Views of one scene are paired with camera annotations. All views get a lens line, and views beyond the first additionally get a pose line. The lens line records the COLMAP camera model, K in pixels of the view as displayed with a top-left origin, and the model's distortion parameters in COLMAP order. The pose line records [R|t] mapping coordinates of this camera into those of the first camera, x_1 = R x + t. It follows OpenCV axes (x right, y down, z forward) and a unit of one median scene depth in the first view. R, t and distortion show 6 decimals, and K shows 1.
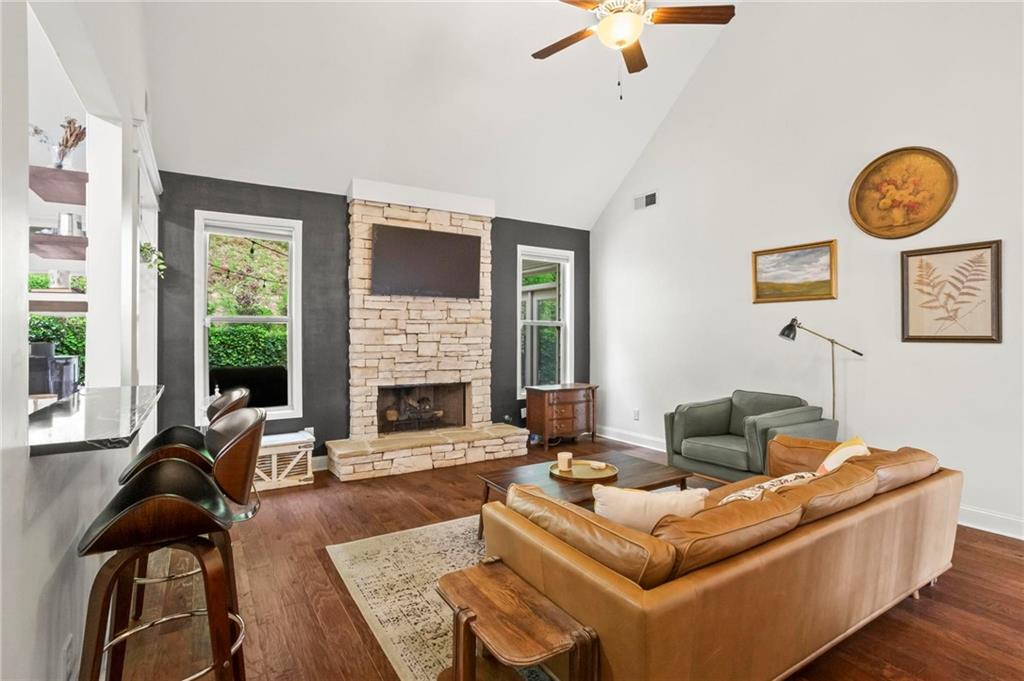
lens RADIAL K [[499.6, 0, 513.7], [0, 499.6, 337.3], [0, 0, 1]] dist [-0.051580, 0.036311]
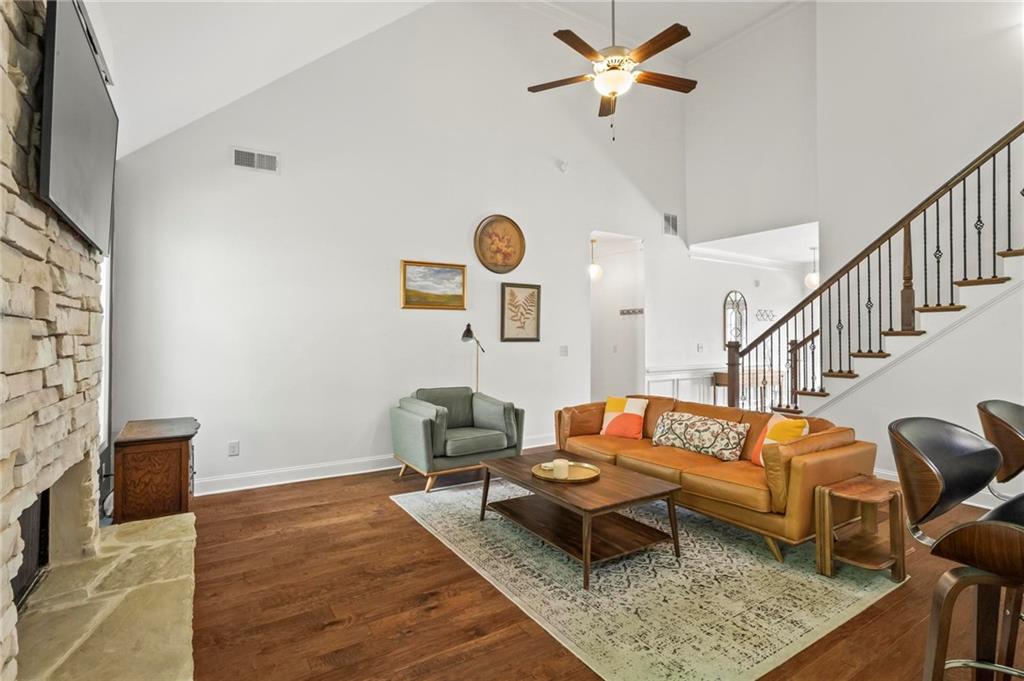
lens RADIAL K [[499.6, 0, 513.7], [0, 499.6, 337.3], [0, 0, 1]] dist [-0.051580, 0.036311]
pose [[-0.002115, -0.001714, 0.999996, -0.562891], [0.006342, 0.999978, 0.001727, -0.005344], [-0.999978, 0.006346, -0.002105, 0.716427]]
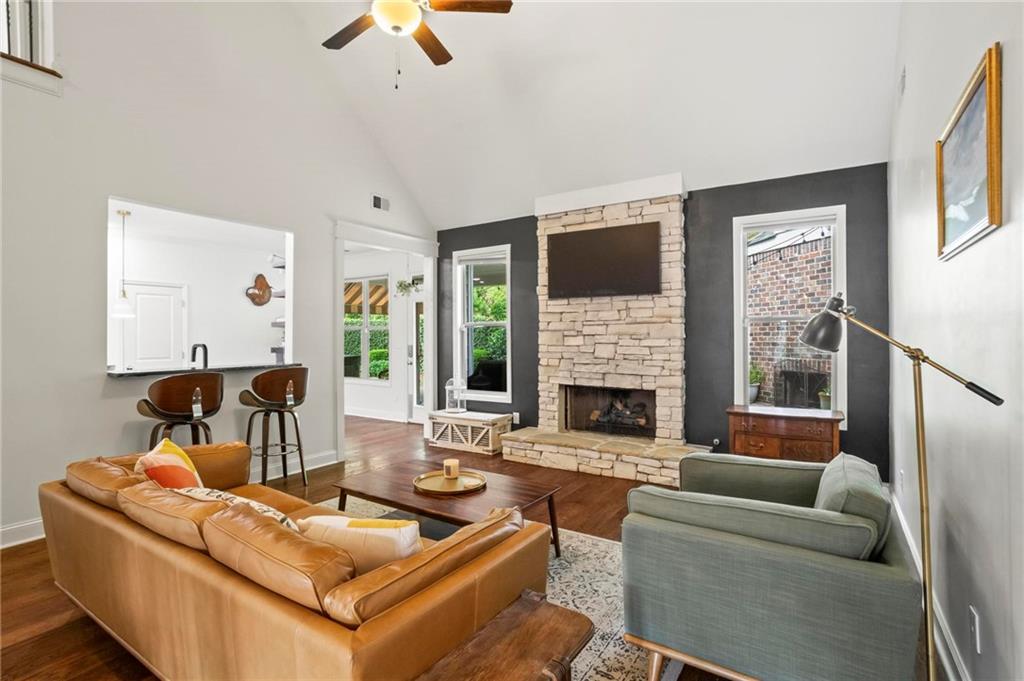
lens RADIAL K [[499.6, 0, 513.7], [0, 499.6, 337.3], [0, 0, 1]] dist [-0.051580, 0.036311]
pose [[0.419133, 0.001615, -0.907924, 0.673979], [-0.002243, 0.999997, 0.000743, -0.003293], [0.907922, 0.001725, 0.419135, 0.463686]]
